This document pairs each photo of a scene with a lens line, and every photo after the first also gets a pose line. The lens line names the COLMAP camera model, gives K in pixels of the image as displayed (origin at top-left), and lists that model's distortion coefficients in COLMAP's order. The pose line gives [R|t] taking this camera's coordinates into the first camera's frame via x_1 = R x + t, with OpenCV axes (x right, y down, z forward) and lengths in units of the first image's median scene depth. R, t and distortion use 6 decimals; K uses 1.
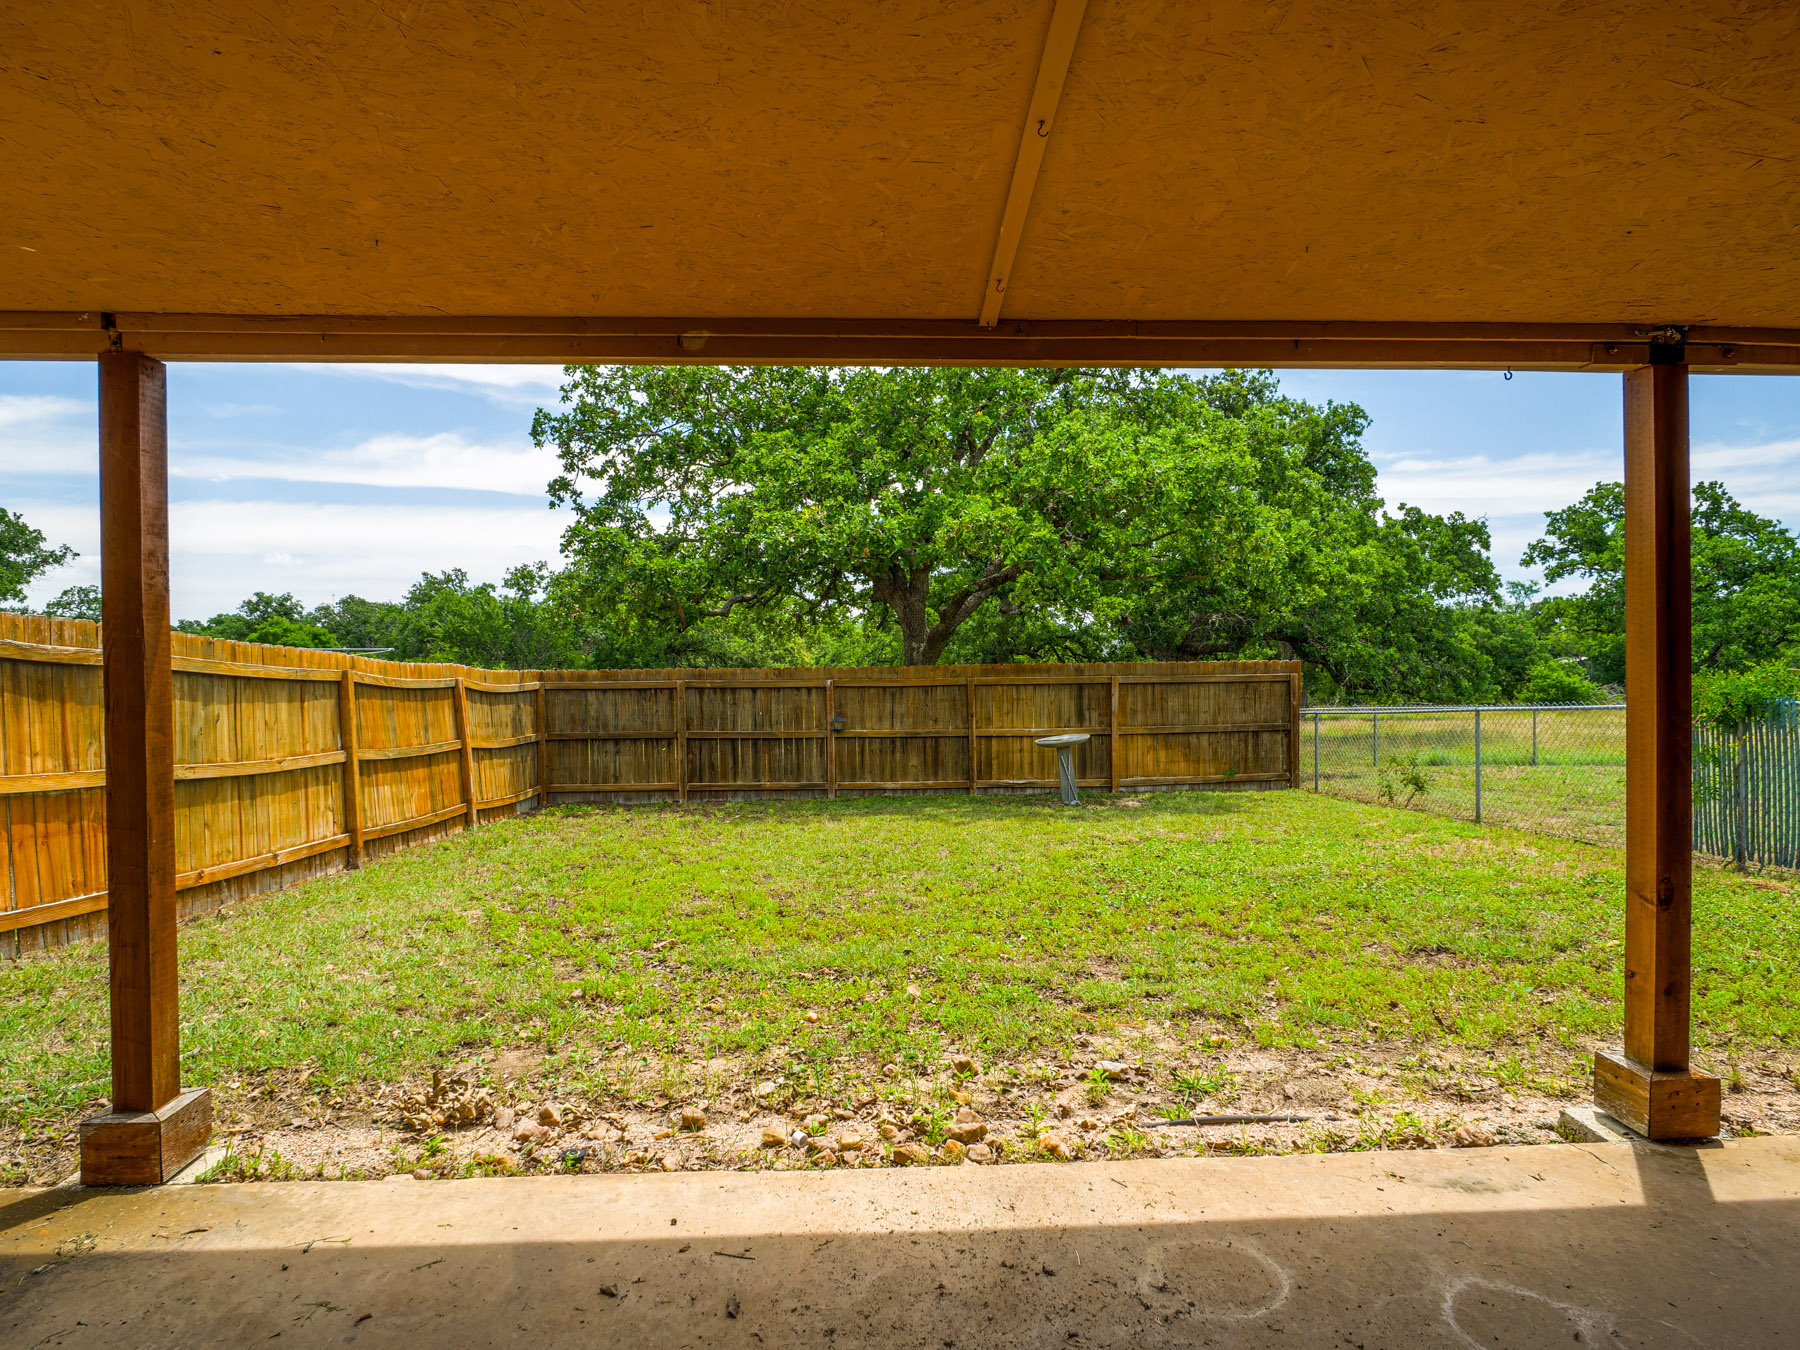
lens RADIAL K [[991.7, 0, 907.2], [0, 991.7, 677.5], [0, 0, 1]] dist [-0.015100, 0.003910]
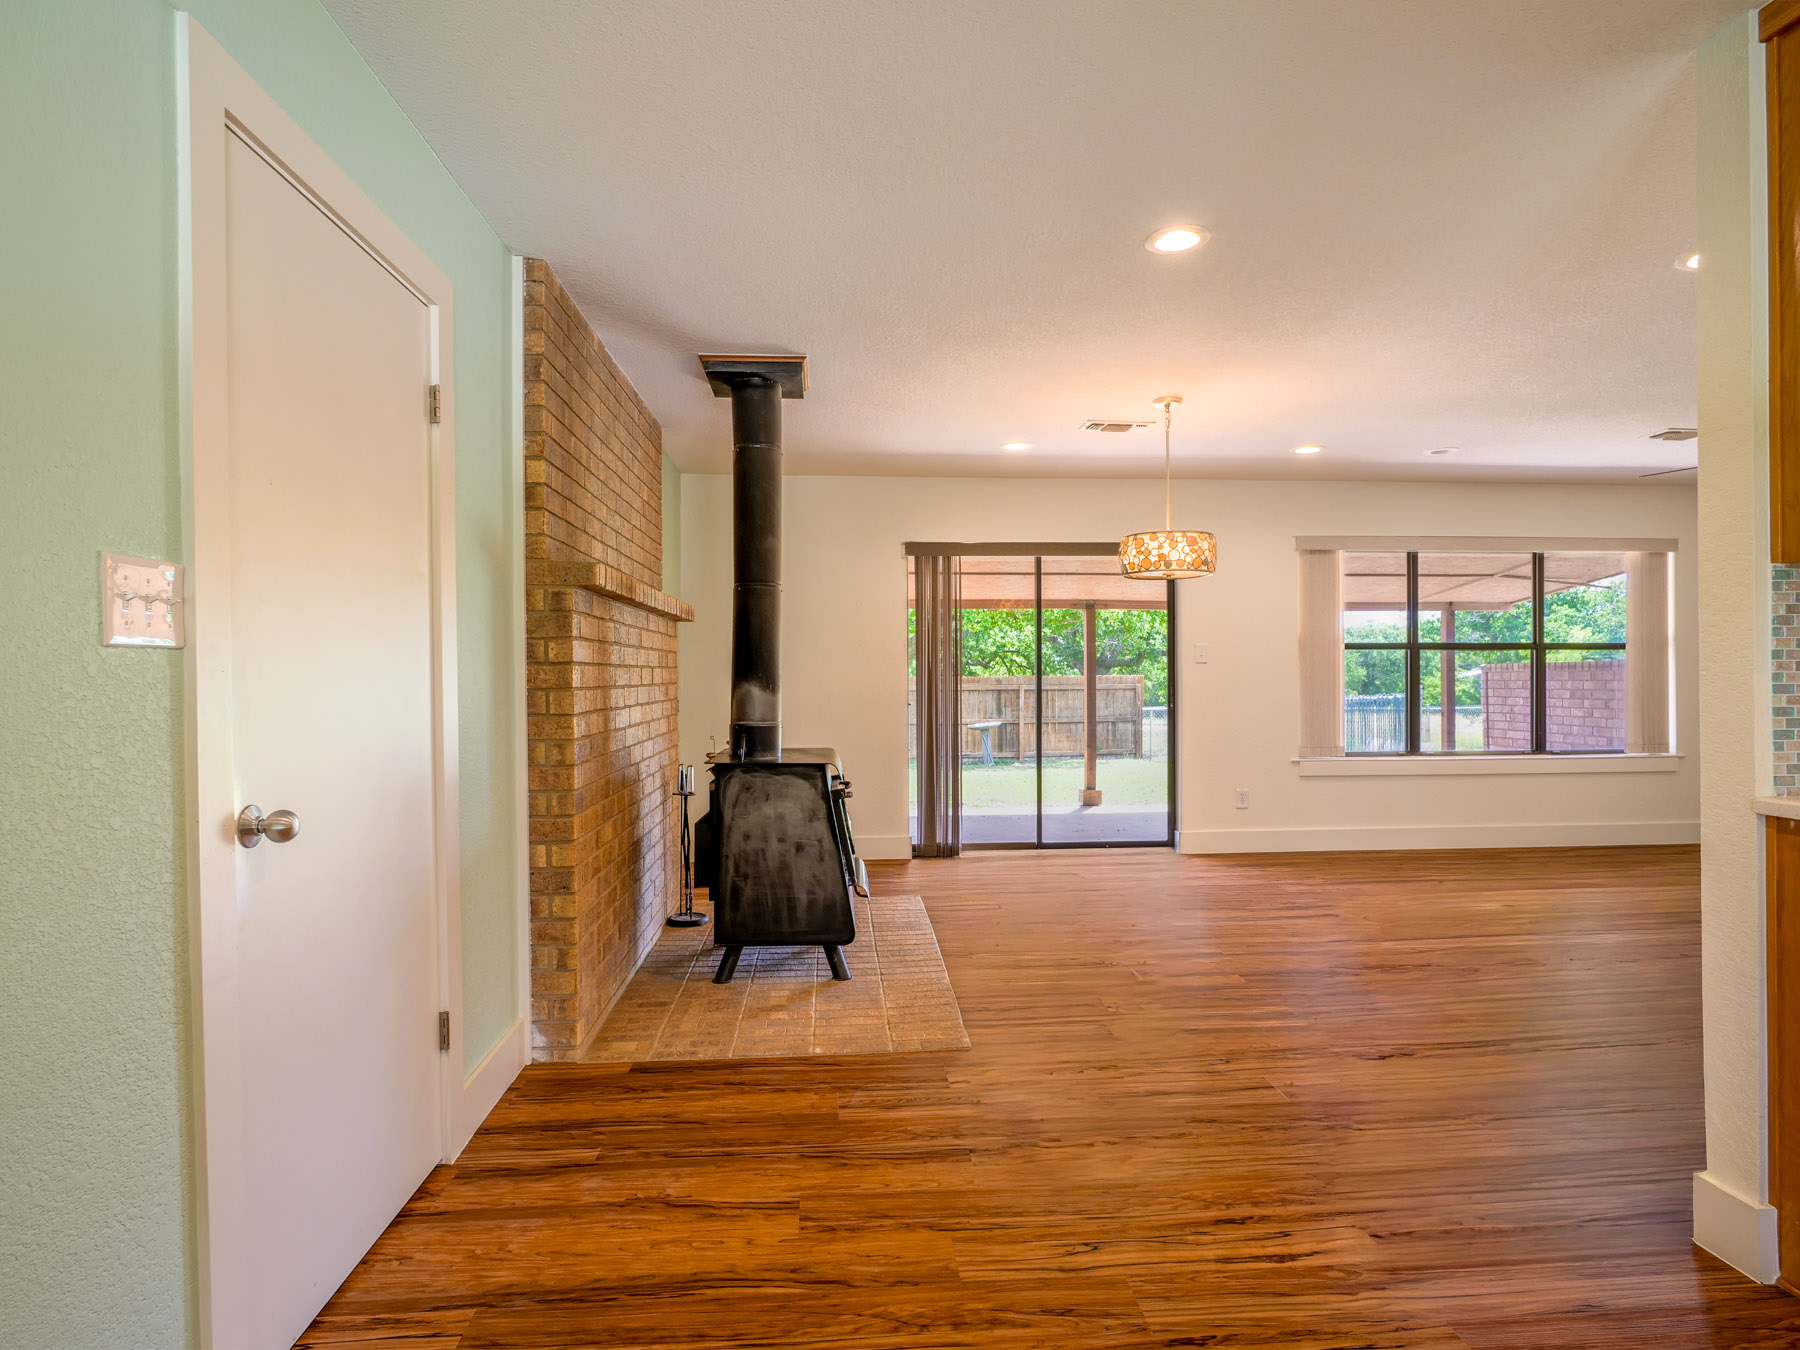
lens RADIAL K [[991.7, 0, 900.3], [0, 991.7, 677.9], [0, 0, 1]] dist [-0.015100, 0.003910]
pose [[0.999698, 0.006018, 0.023816, -0.015333], [-0.005900, 0.999970, -0.004998, -0.003841], [-0.023845, 0.004856, 0.999704, -0.542331]]
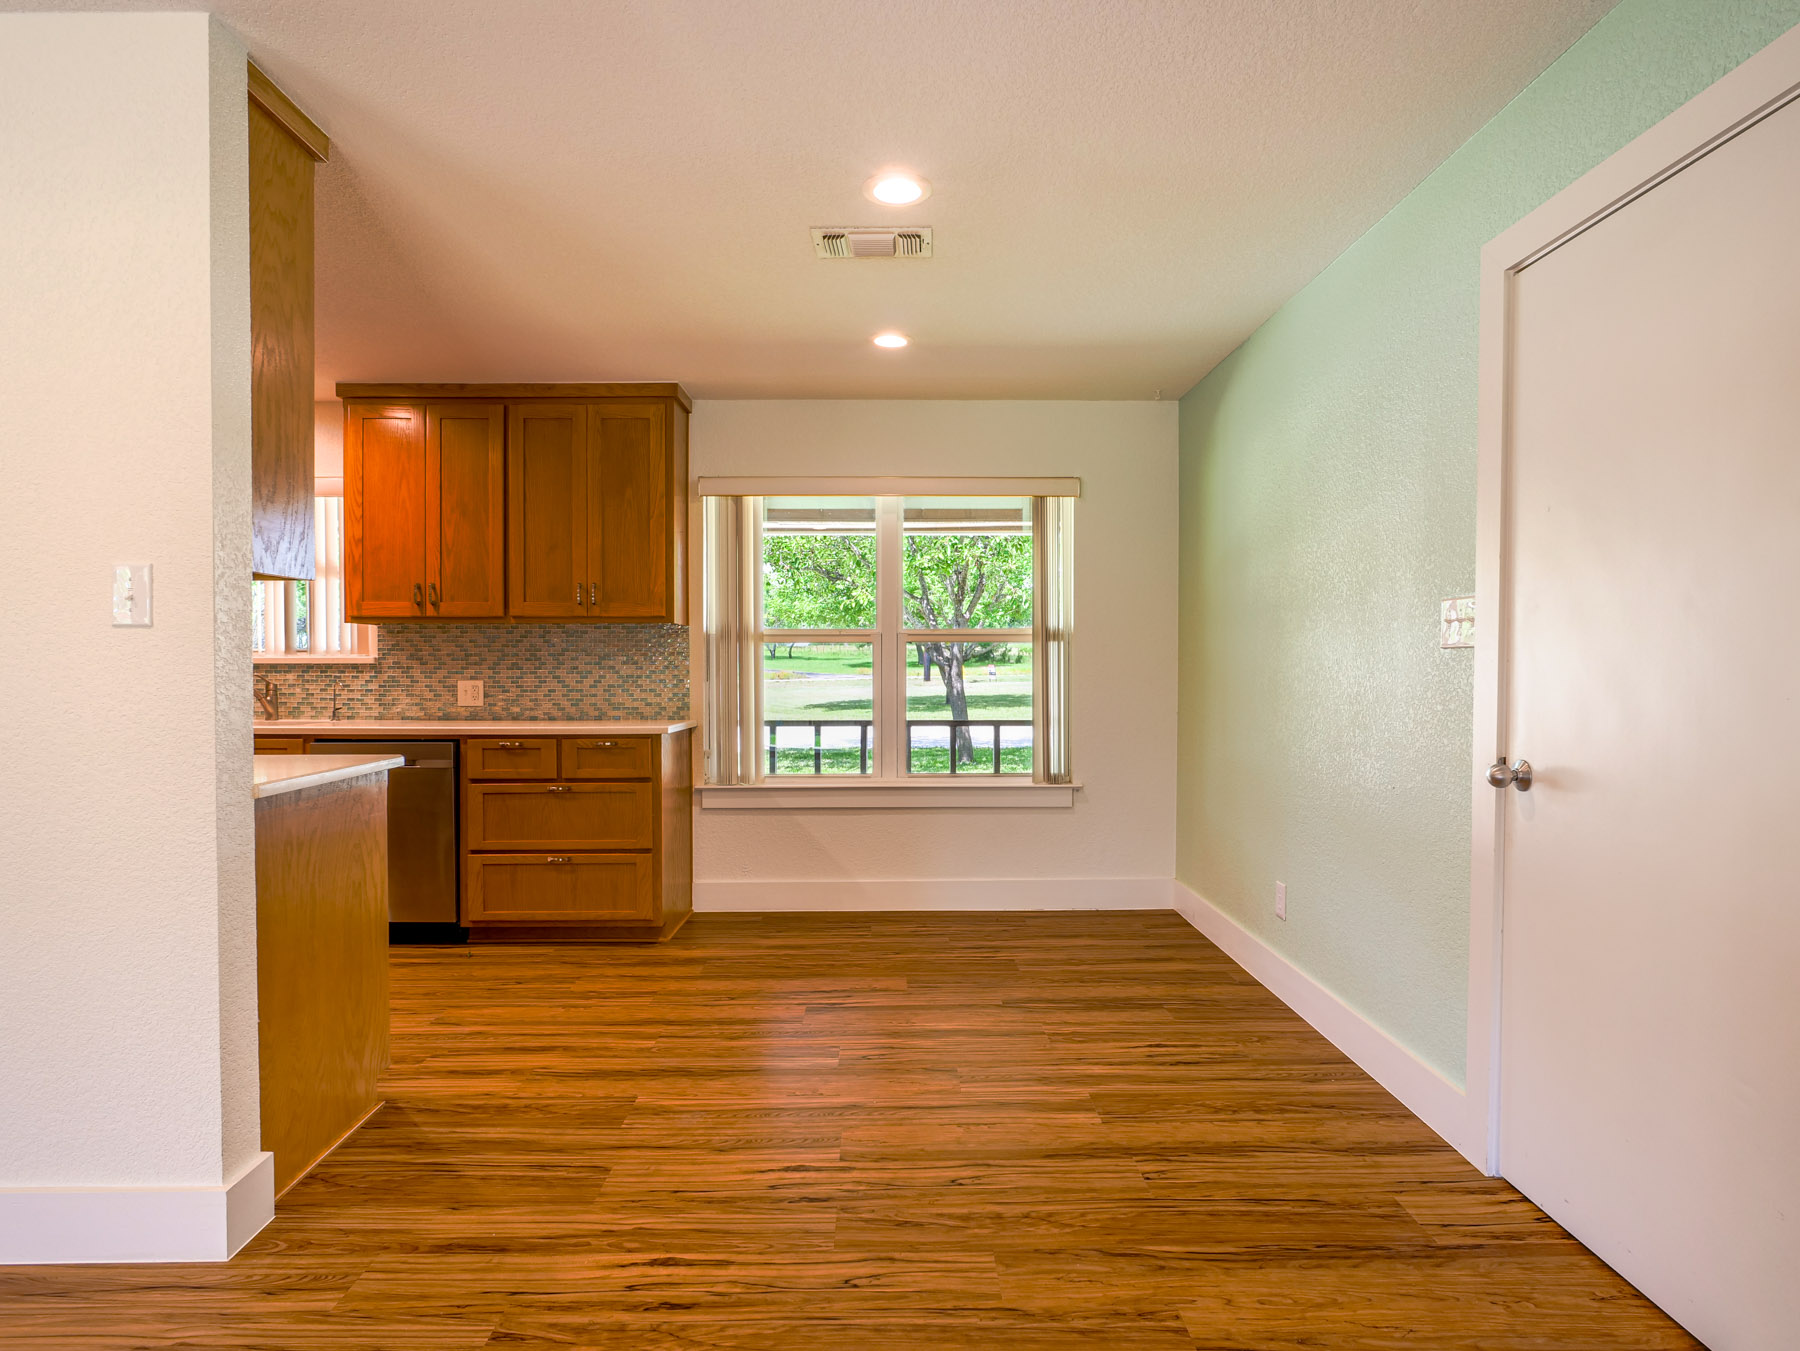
lens RADIAL K [[991.7, 0, 902.9], [0, 991.7, 673.8], [0, 0, 1]] dist [-0.015100, 0.003910]
pose [[-0.999379, 0.011850, 0.033170, 0.059187], [0.012335, 0.999819, 0.014454, -0.012547], [-0.032993, 0.014854, -0.999345, 0.521181]]
